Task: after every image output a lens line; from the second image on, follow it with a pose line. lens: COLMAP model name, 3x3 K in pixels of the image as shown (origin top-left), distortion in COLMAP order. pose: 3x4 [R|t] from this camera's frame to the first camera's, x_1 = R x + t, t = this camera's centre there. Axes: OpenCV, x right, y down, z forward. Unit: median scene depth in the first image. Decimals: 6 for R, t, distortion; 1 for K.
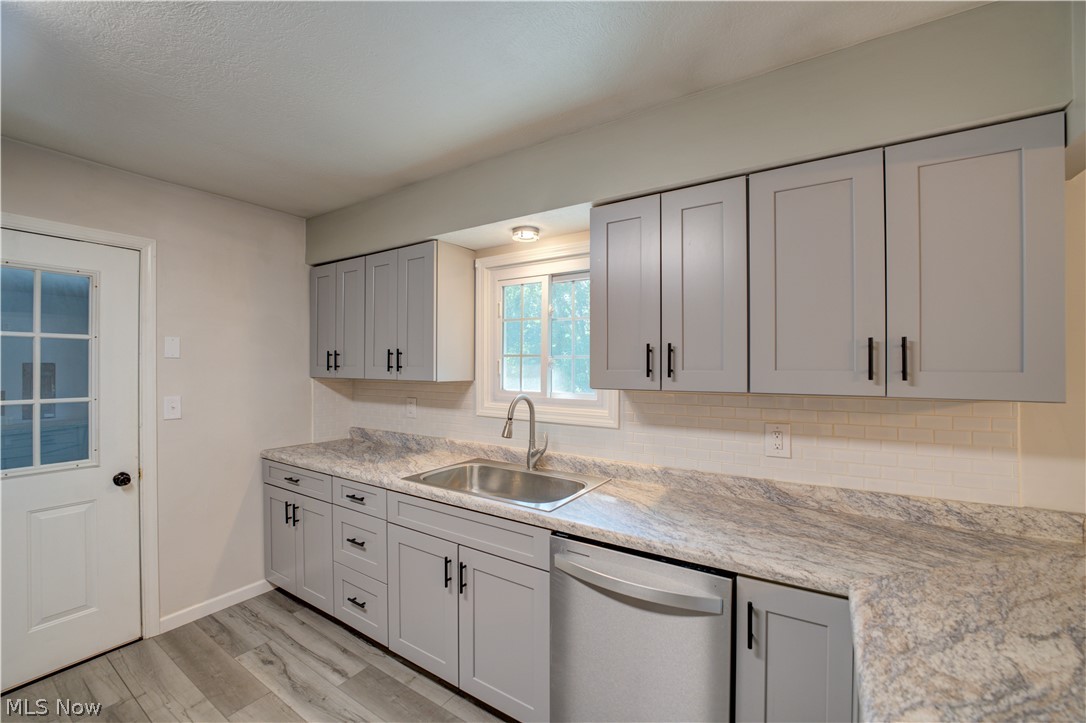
lens RADIAL K [[436.0, 0, 541.9], [0, 436.0, 365.5], [0, 0, 1]] dist [-0.033109, 0.005696]
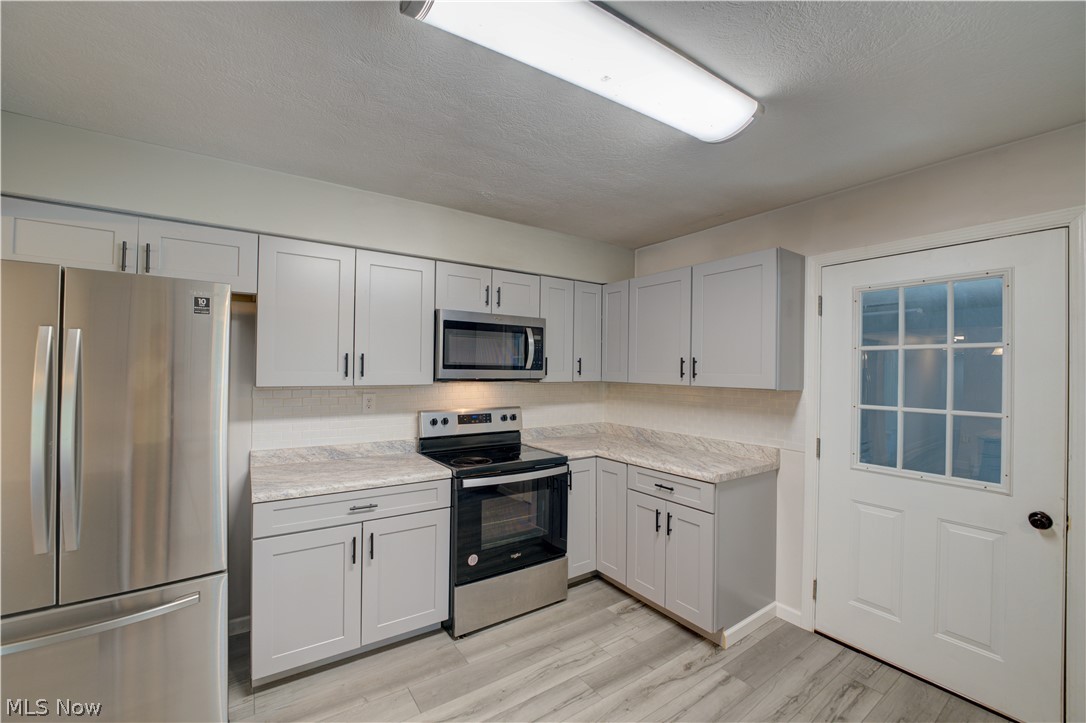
lens RADIAL K [[436.0, 0, 541.9], [0, 436.0, 365.5], [0, 0, 1]] dist [-0.033109, 0.005696]
pose [[-0.379249, -0.015563, -0.925164, 0.088968], [-0.013790, 0.999843, -0.011167, -0.001248], [0.925192, 0.008523, -0.379404, 0.386854]]
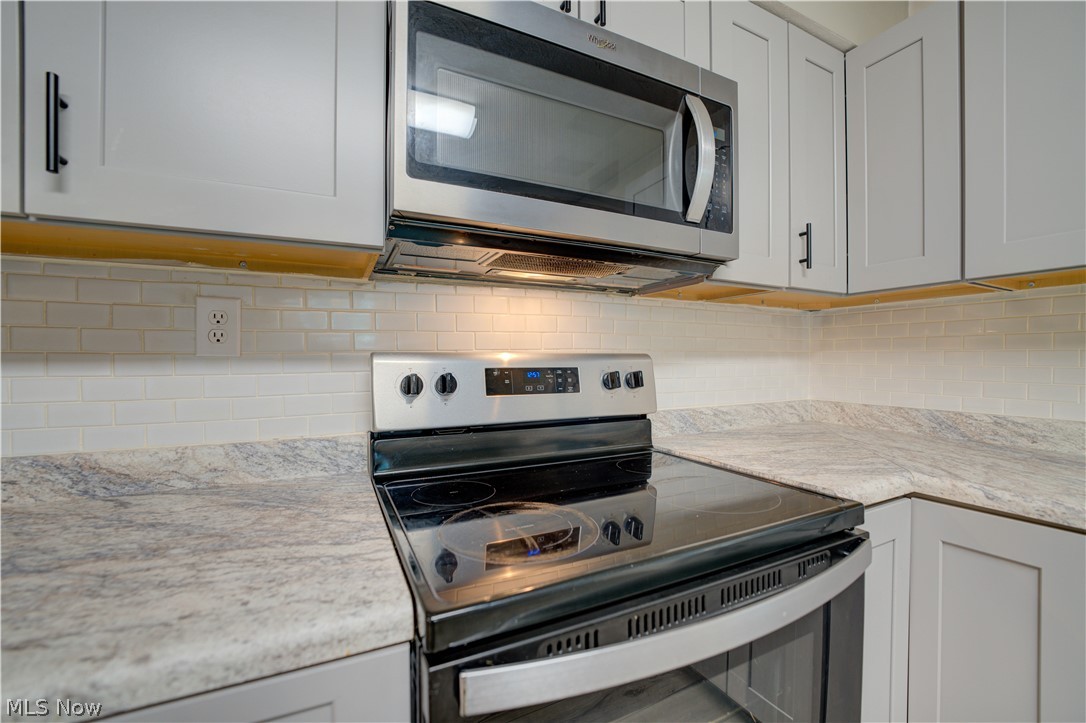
lens RADIAL K [[436.0, 0, 541.9], [0, 436.0, 365.5], [0, 0, 1]] dist [-0.033109, 0.005696]
pose [[-0.513089, 0.007533, -0.858302, -0.617524], [-0.000672, 0.999958, 0.009178, 0.121138], [0.858335, 0.005286, -0.513062, -0.027970]]
